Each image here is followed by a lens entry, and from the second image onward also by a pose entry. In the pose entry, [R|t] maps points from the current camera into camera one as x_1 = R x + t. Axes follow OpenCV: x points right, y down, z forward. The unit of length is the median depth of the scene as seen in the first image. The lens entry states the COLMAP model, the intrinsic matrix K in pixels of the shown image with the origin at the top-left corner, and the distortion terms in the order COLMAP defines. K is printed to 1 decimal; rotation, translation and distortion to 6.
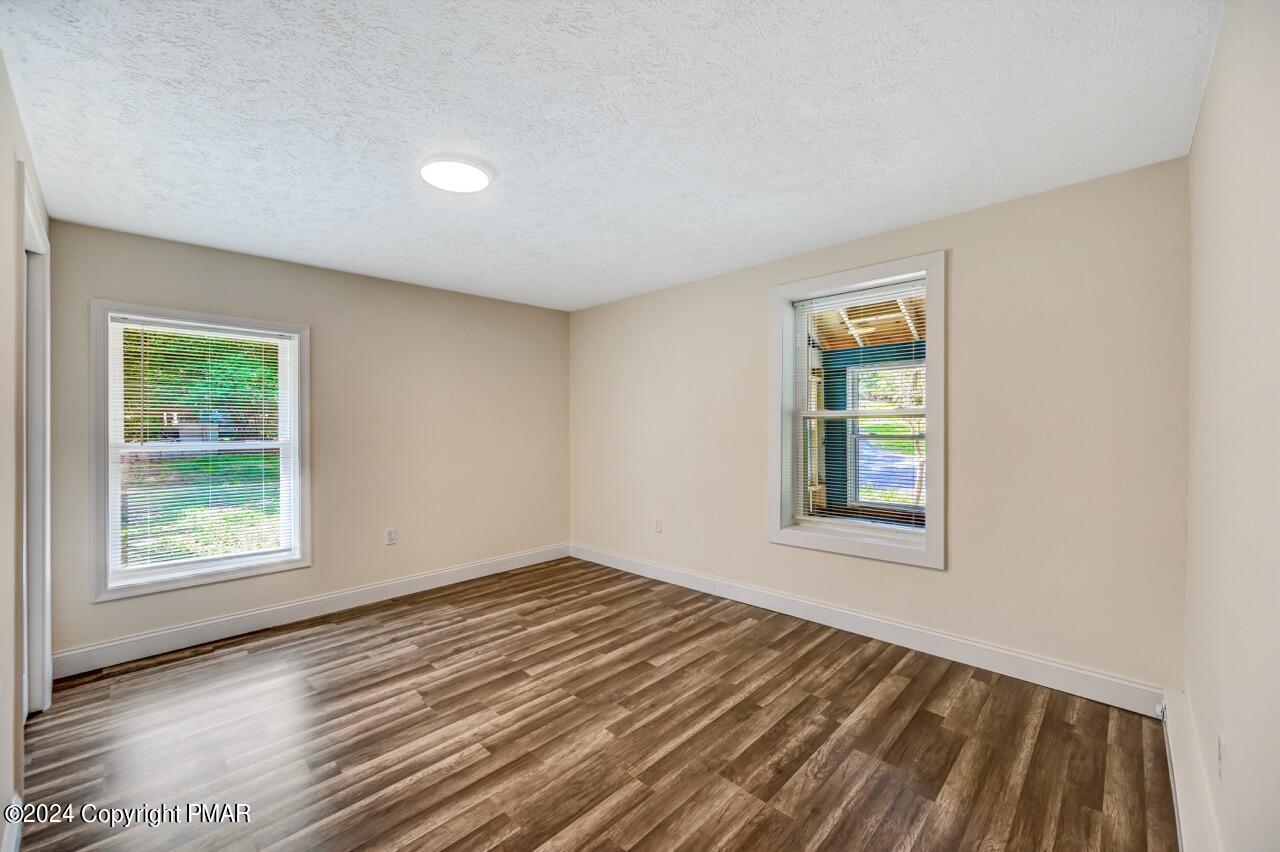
lens RADIAL K [[507.3, 0, 640.0], [0, 507.3, 426.0], [0, 0, 1]] dist [-0.000536, 0.000028]
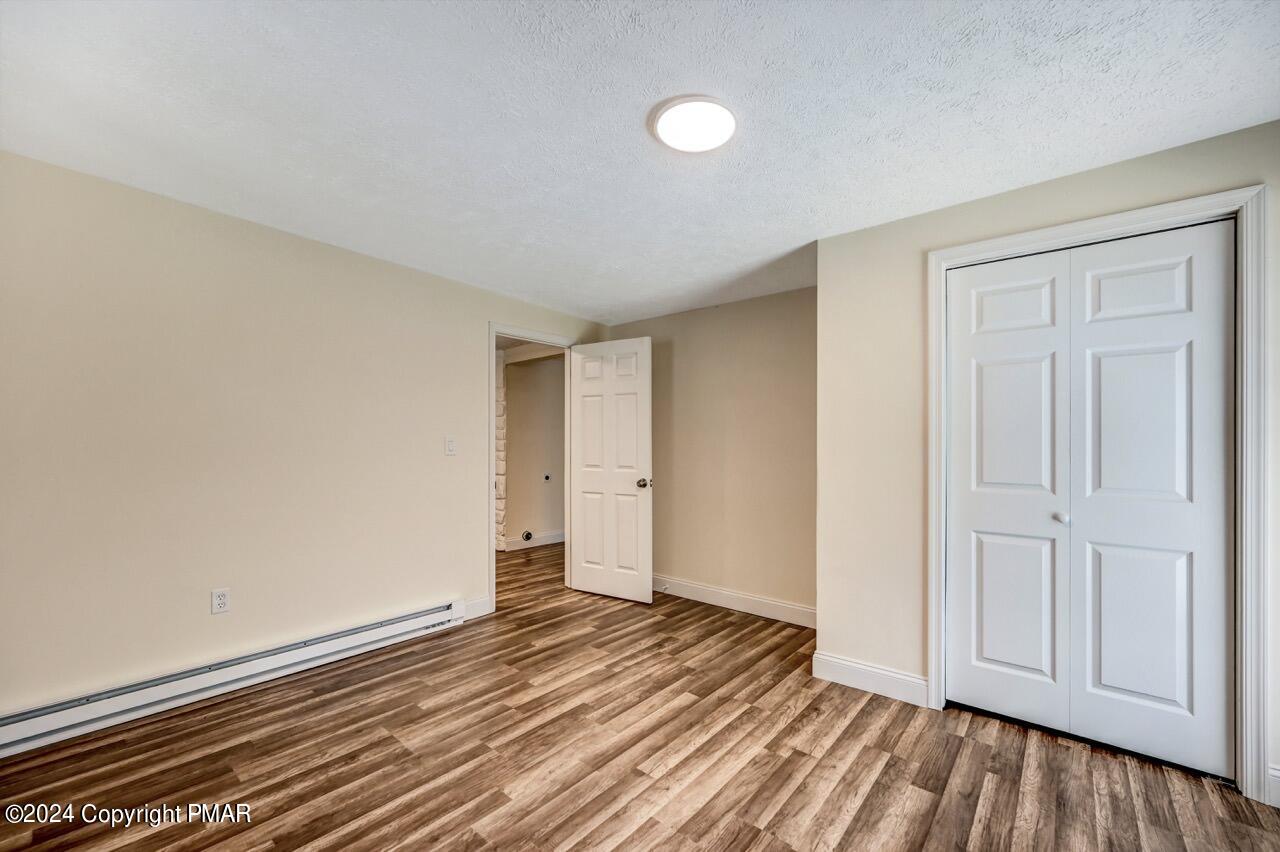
lens RADIAL K [[516.2, 0, 640.0], [0, 516.2, 426.0], [0, 0, 1]] dist [0.002701, 0.000311]
pose [[-0.997867, 0.000163, -0.065278, -0.217344], [0.002783, 0.999194, -0.040043, 0.030593], [0.065219, -0.040139, -0.997063, 1.847833]]
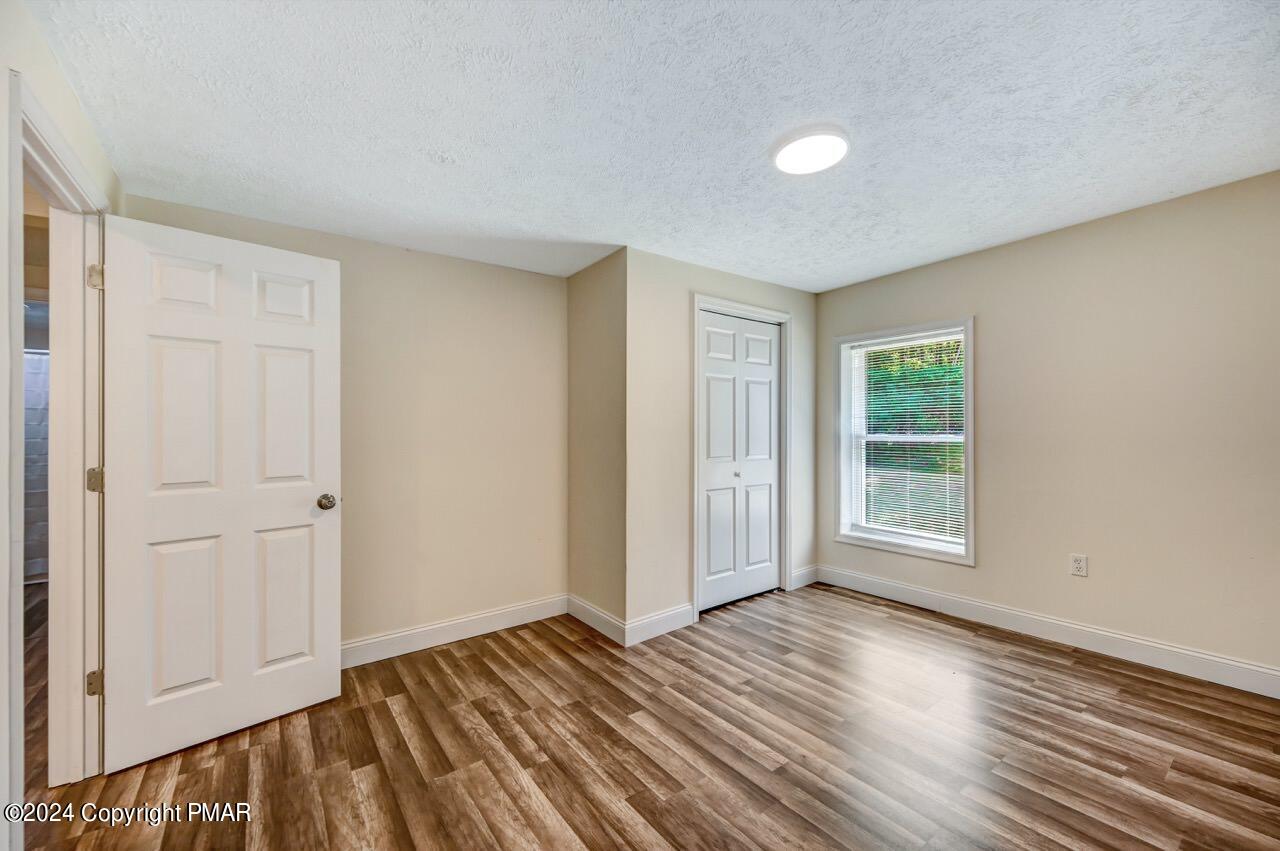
lens RADIAL K [[507.3, 0, 640.0], [0, 507.3, 425.5], [0, 0, 1]] dist [-0.000536, 0.000028]
pose [[-0.160693, -0.003066, -0.987000, 0.614171], [0.015835, 0.999858, -0.005684, 0.010693], [0.986877, -0.016542, -0.160622, 0.845661]]
